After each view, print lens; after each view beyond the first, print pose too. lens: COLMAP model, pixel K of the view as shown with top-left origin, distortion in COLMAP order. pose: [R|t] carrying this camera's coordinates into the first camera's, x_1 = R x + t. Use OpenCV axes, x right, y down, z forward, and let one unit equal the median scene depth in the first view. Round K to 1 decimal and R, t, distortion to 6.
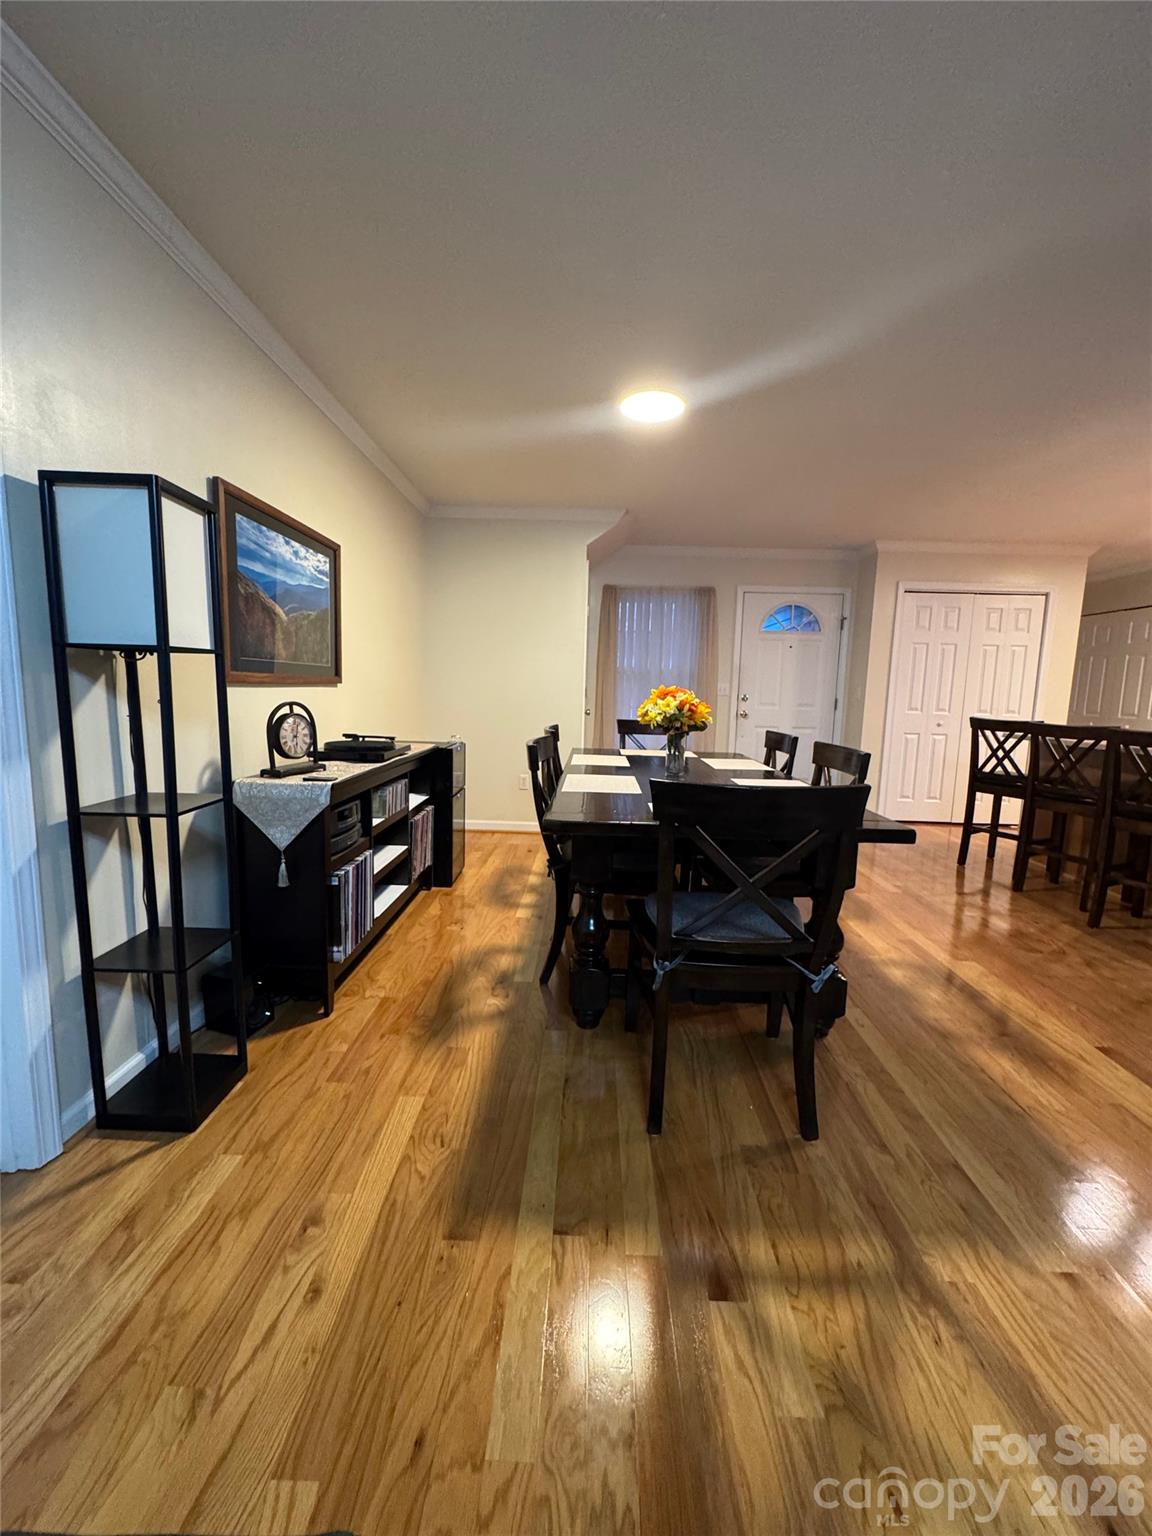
lens RADIAL K [[611.6, 0, 576.0], [0, 611.6, 768.0], [0, 0, 1]] dist [0.001829, 0.000326]
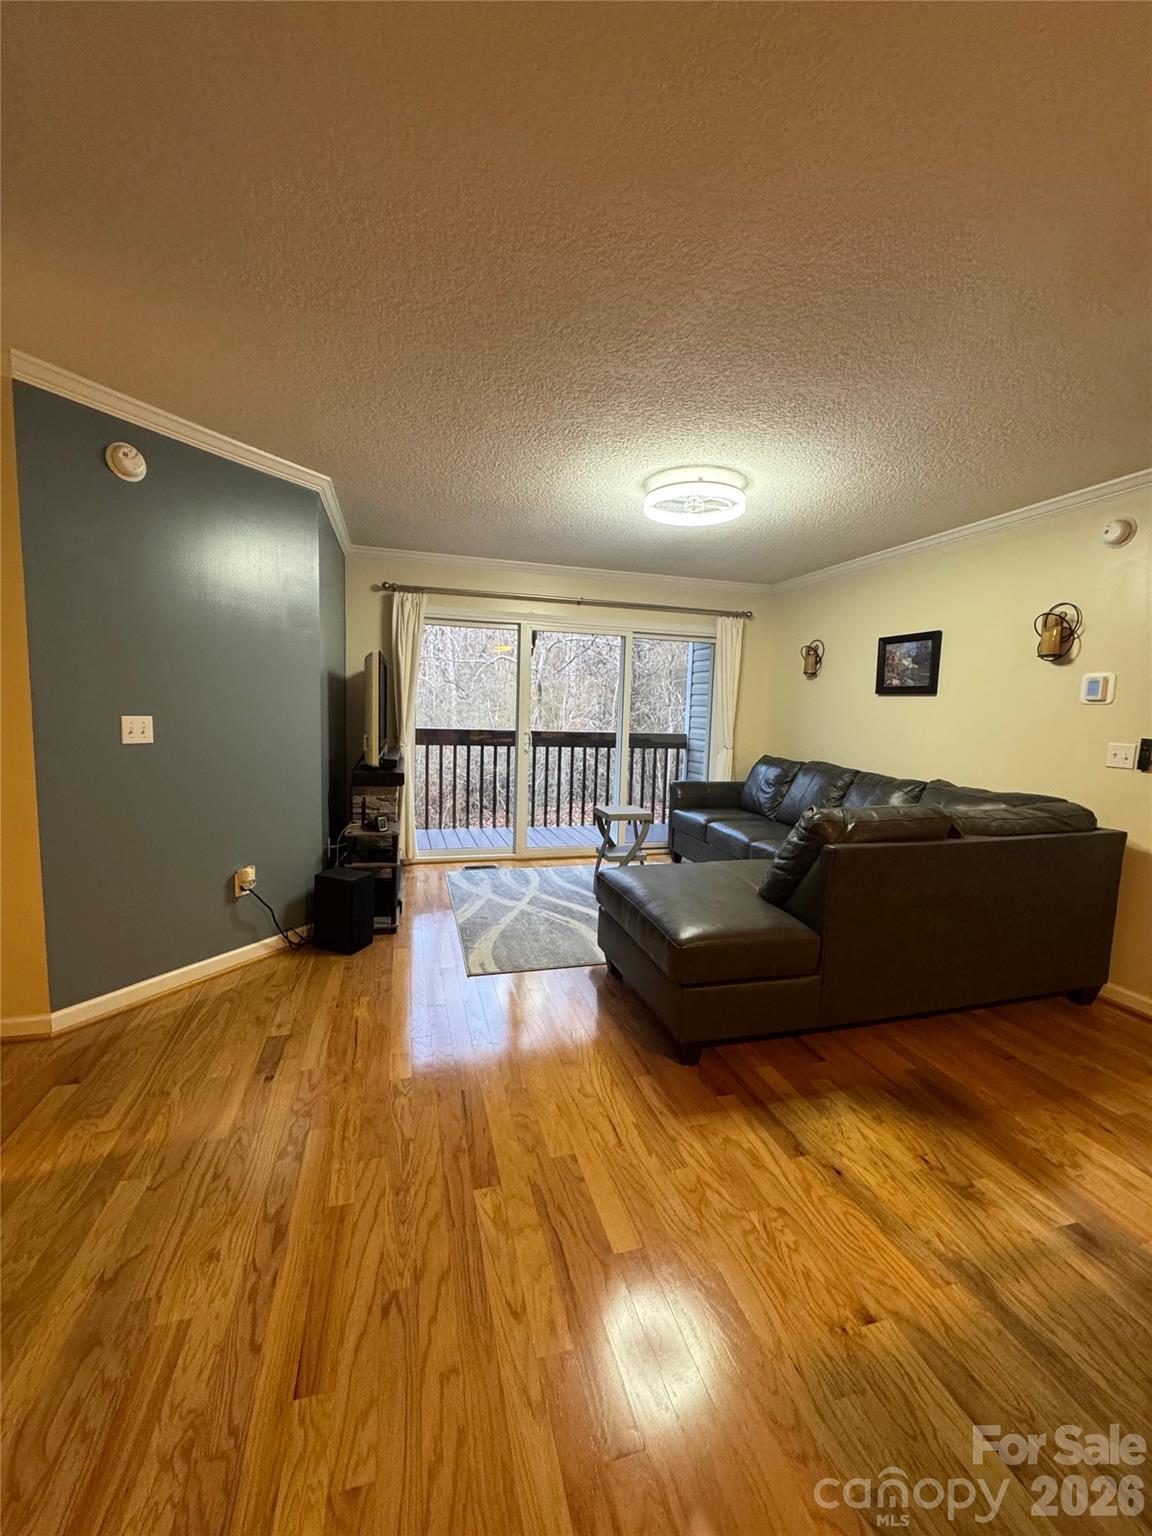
lens RADIAL K [[616.9, 0, 576.0], [0, 616.9, 768.0], [0, 0, 1]] dist [-0.001140, 0.000013]
pose [[-0.952476, -0.024524, -0.303625, 0.906627], [-0.092683, 0.972827, 0.212173, -0.167355], [0.290171, 0.230230, -0.928867, 0.898281]]
